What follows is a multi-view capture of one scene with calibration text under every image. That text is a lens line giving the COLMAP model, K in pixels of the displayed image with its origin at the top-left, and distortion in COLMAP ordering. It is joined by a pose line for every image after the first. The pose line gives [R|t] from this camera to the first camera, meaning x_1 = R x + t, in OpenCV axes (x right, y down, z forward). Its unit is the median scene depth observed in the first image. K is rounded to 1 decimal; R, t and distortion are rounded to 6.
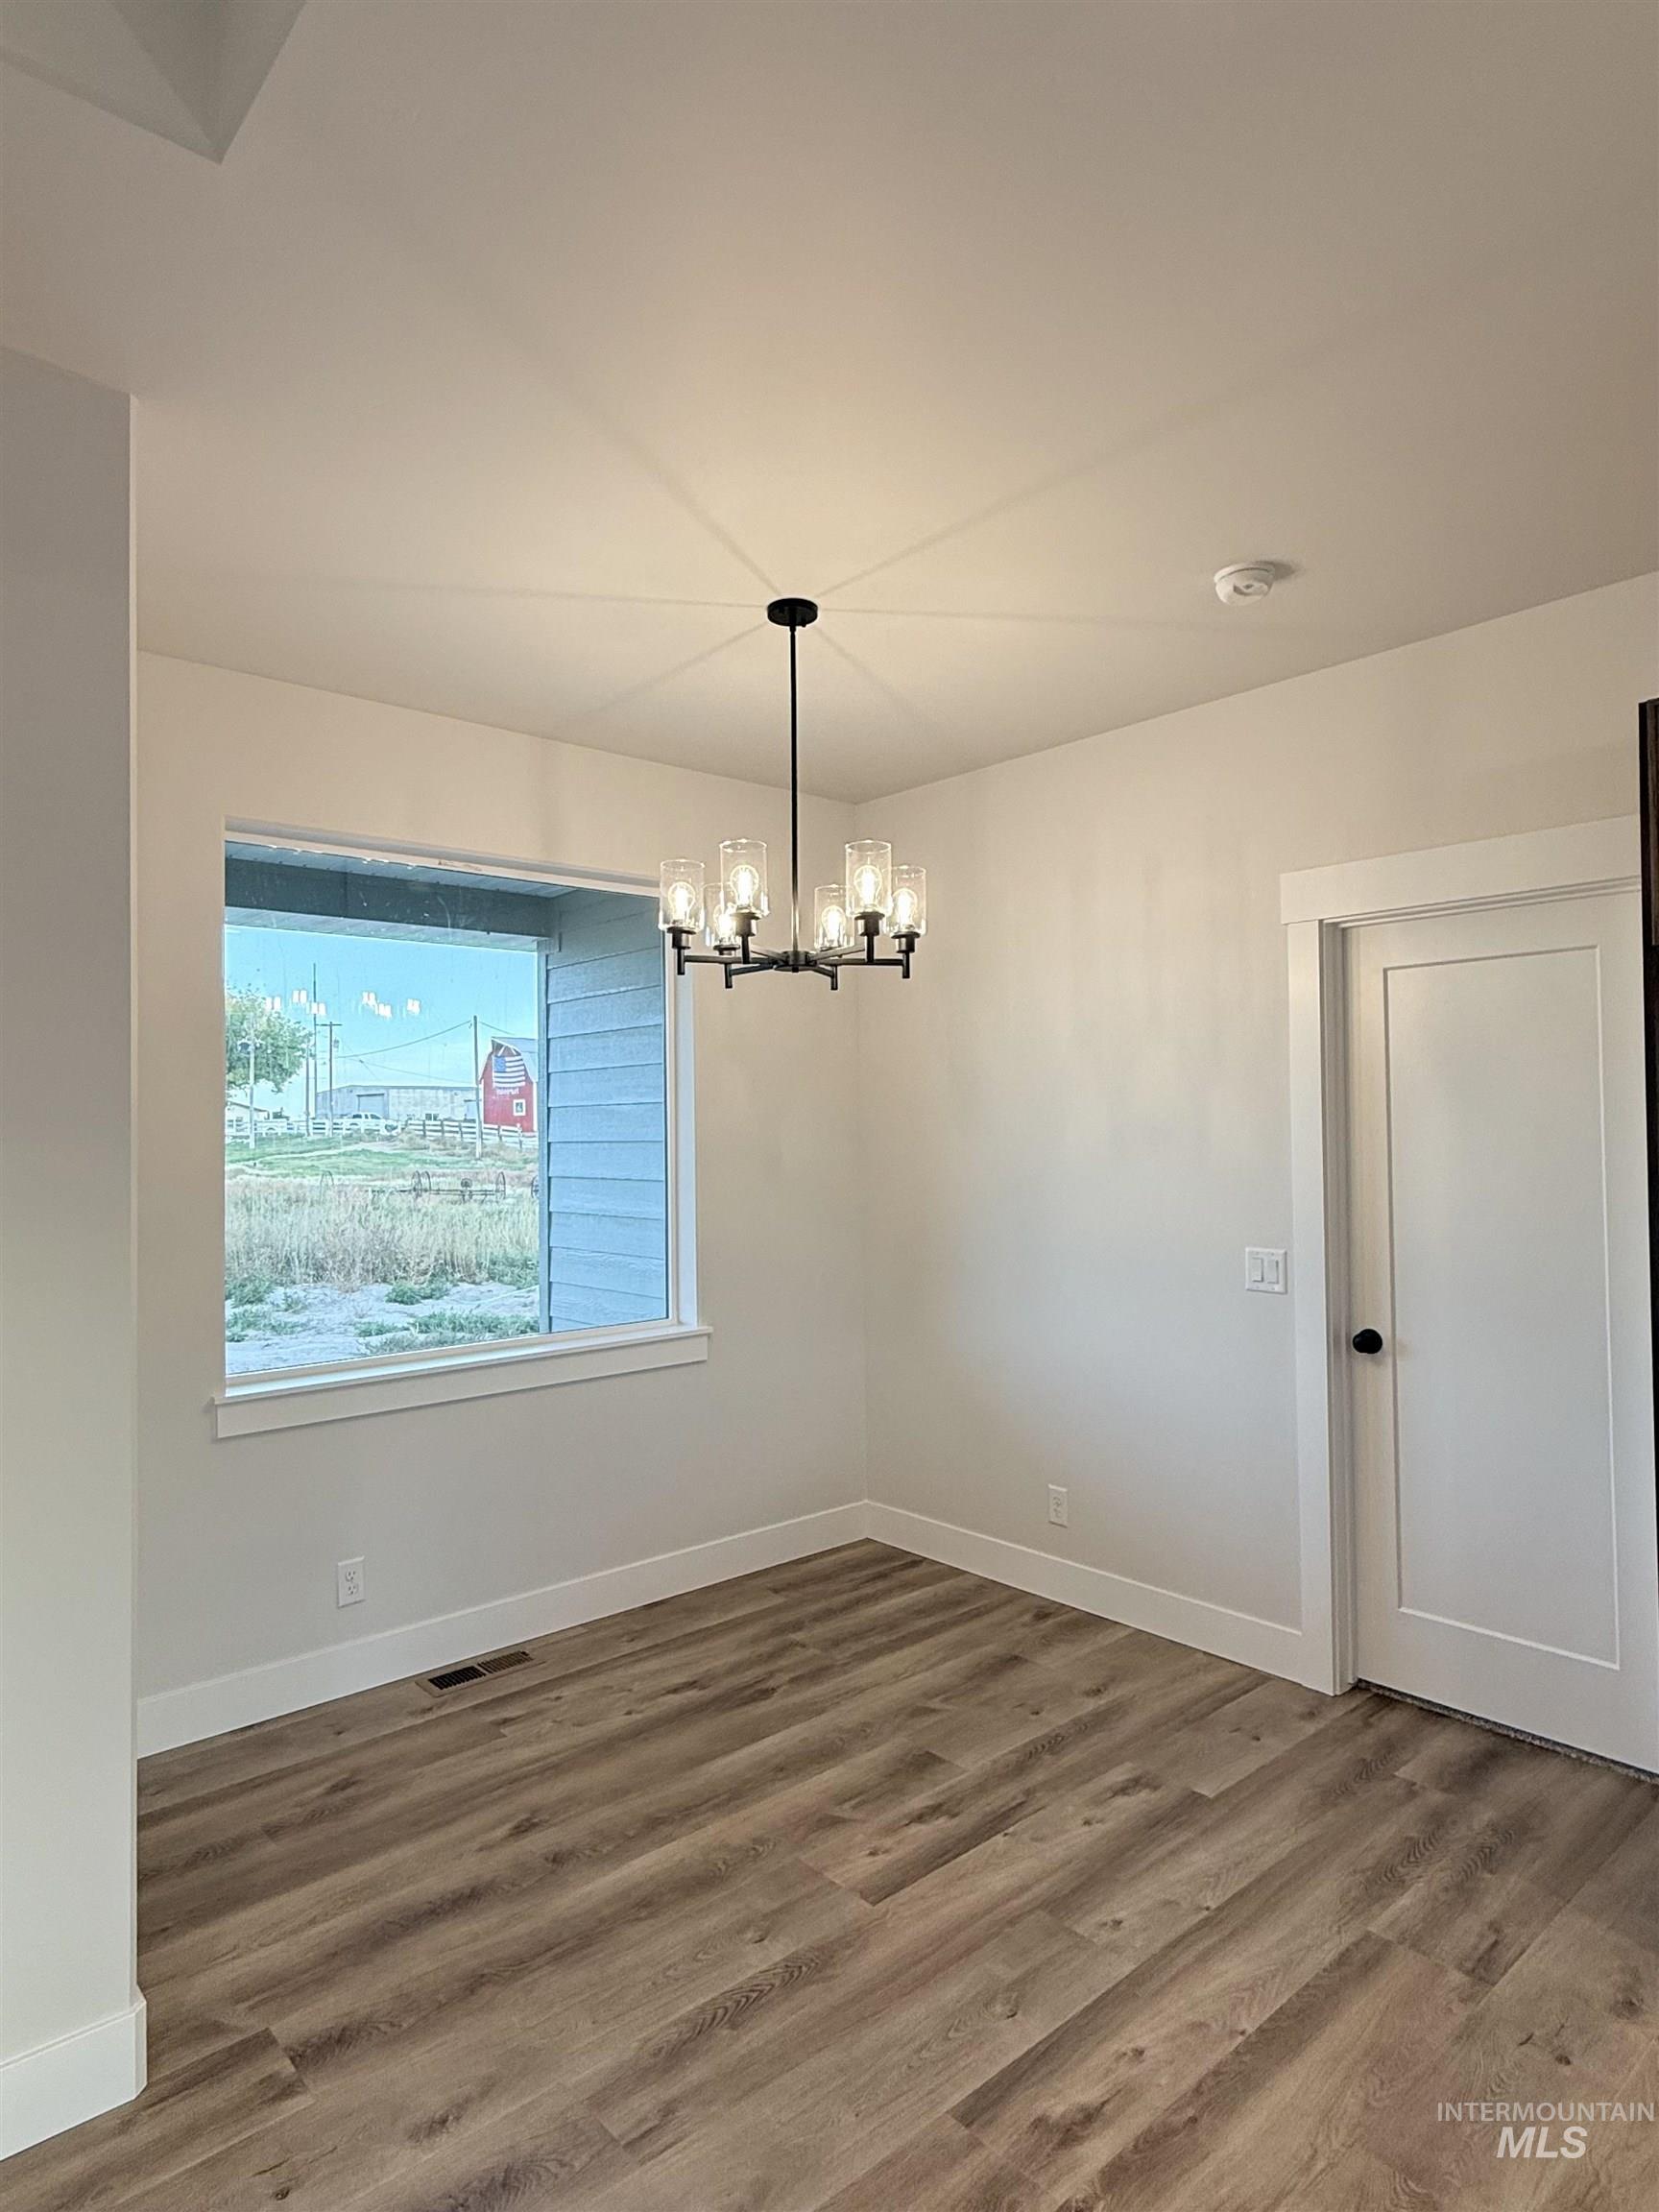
lens RADIAL K [[1274.7, 0, 826.7], [0, 1274.7, 1102.4], [0, 0, 1]] dist [-0.005007, 0.003294]
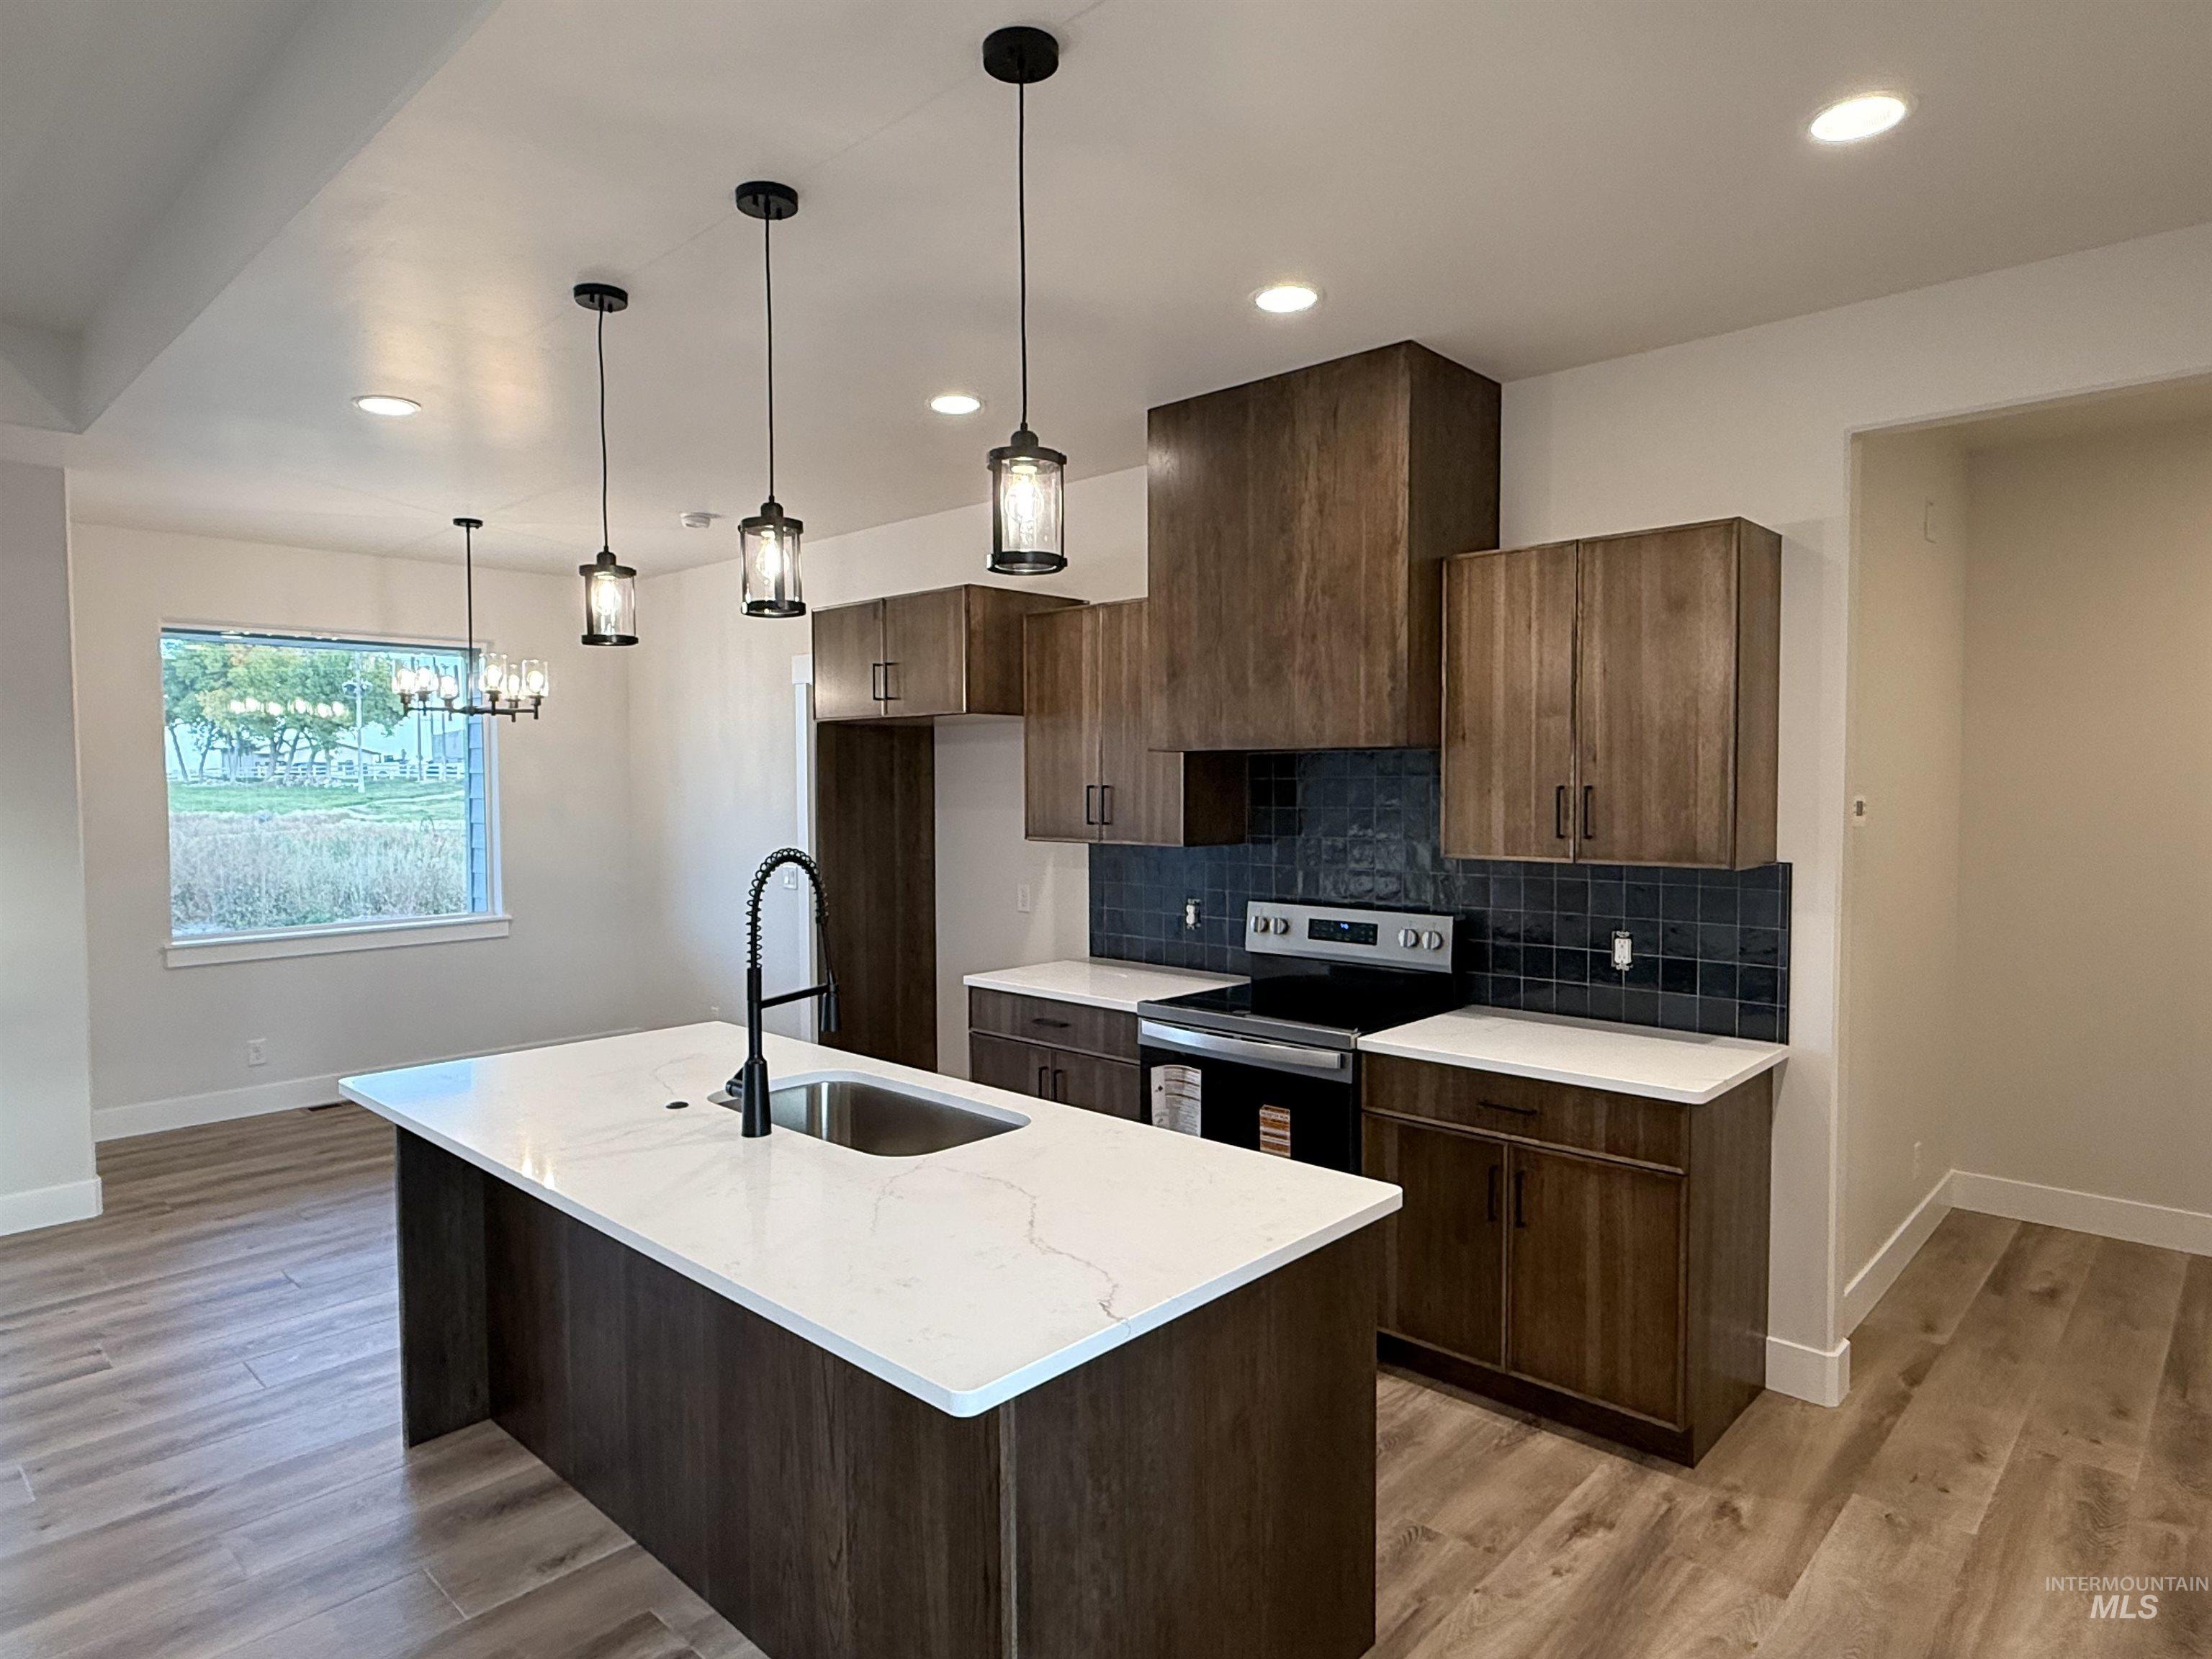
lens RADIAL K [[1274.7, 0, 1100.5], [0, 1274.7, 838.5], [0, 0, 1]] dist [-0.005007, 0.003294]
pose [[0.995595, 0.002746, 0.093722, 0.662096], [-0.009304, 0.997531, 0.069605, -0.055919], [-0.093299, -0.070171, 0.993162, -0.892373]]
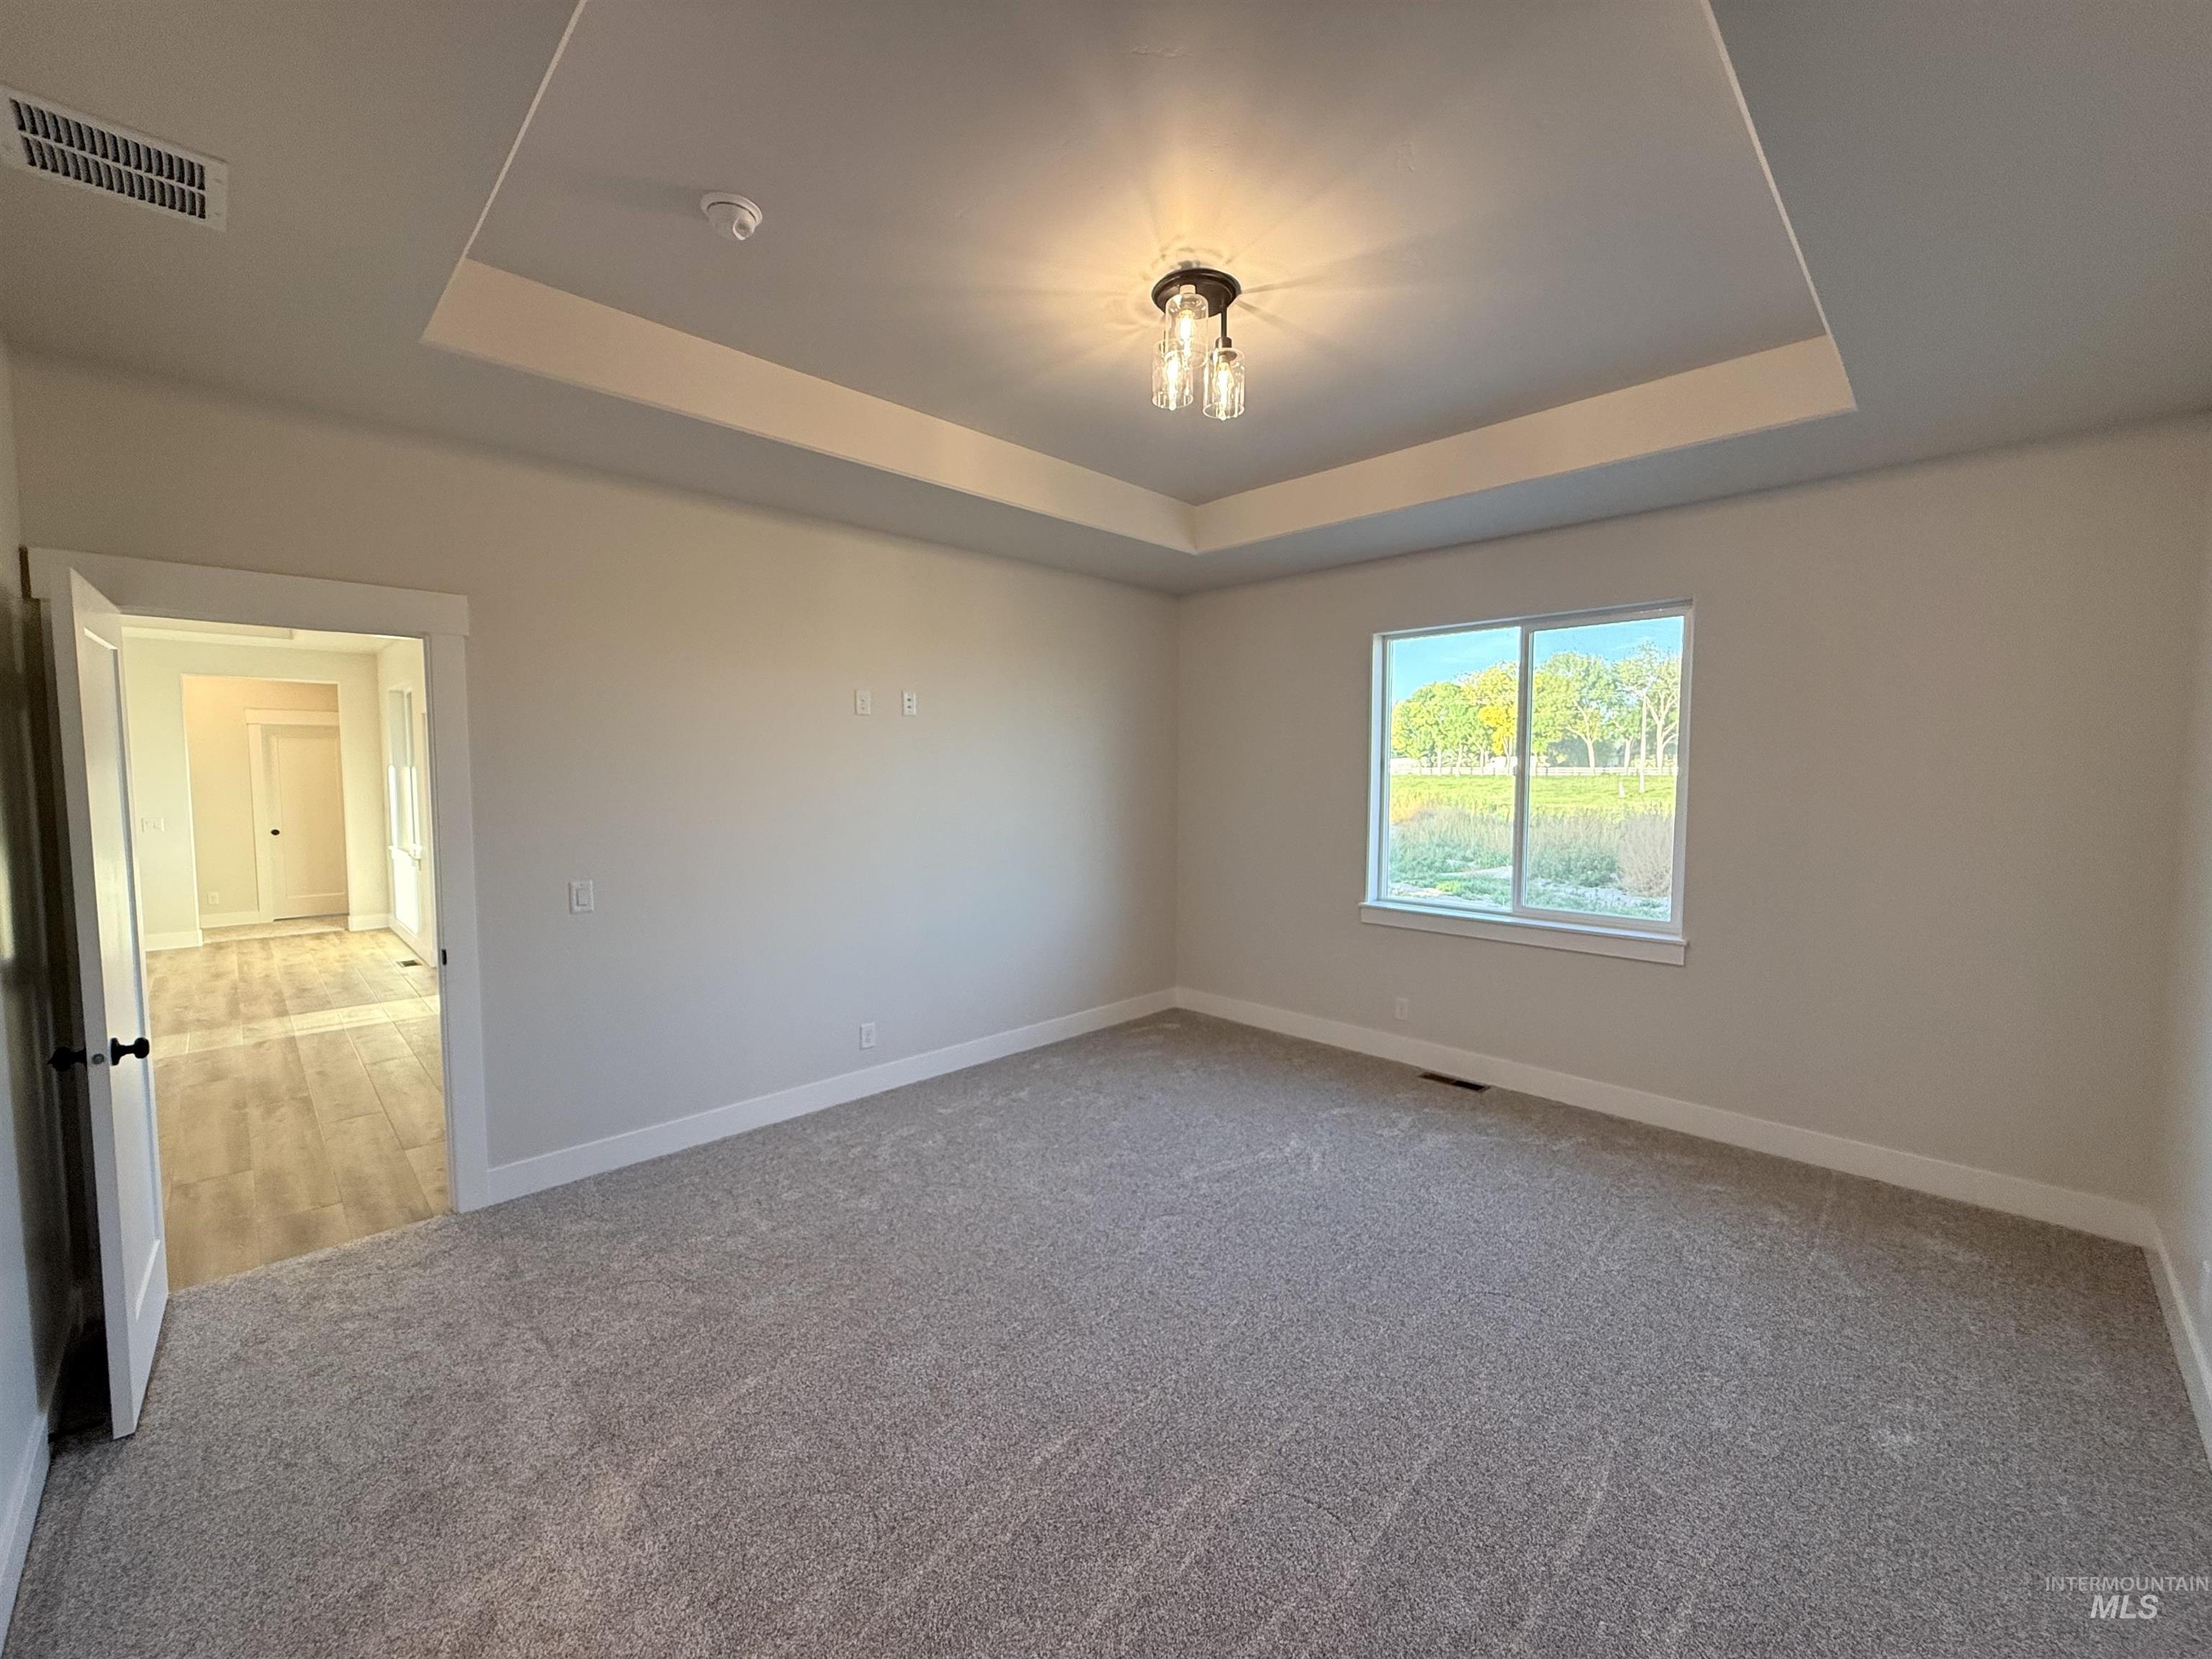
lens RADIAL K [[884.0, 0, 1109.9], [0, 884.0, 844.7], [0, 0, 1]] dist [0.001449, 0.000114]
pose [[0.064541, 0.095208, -0.993363, 1.422629], [0.011218, 0.995306, 0.096123, -0.017063], [0.997852, -0.017347, 0.063170, 1.720241]]
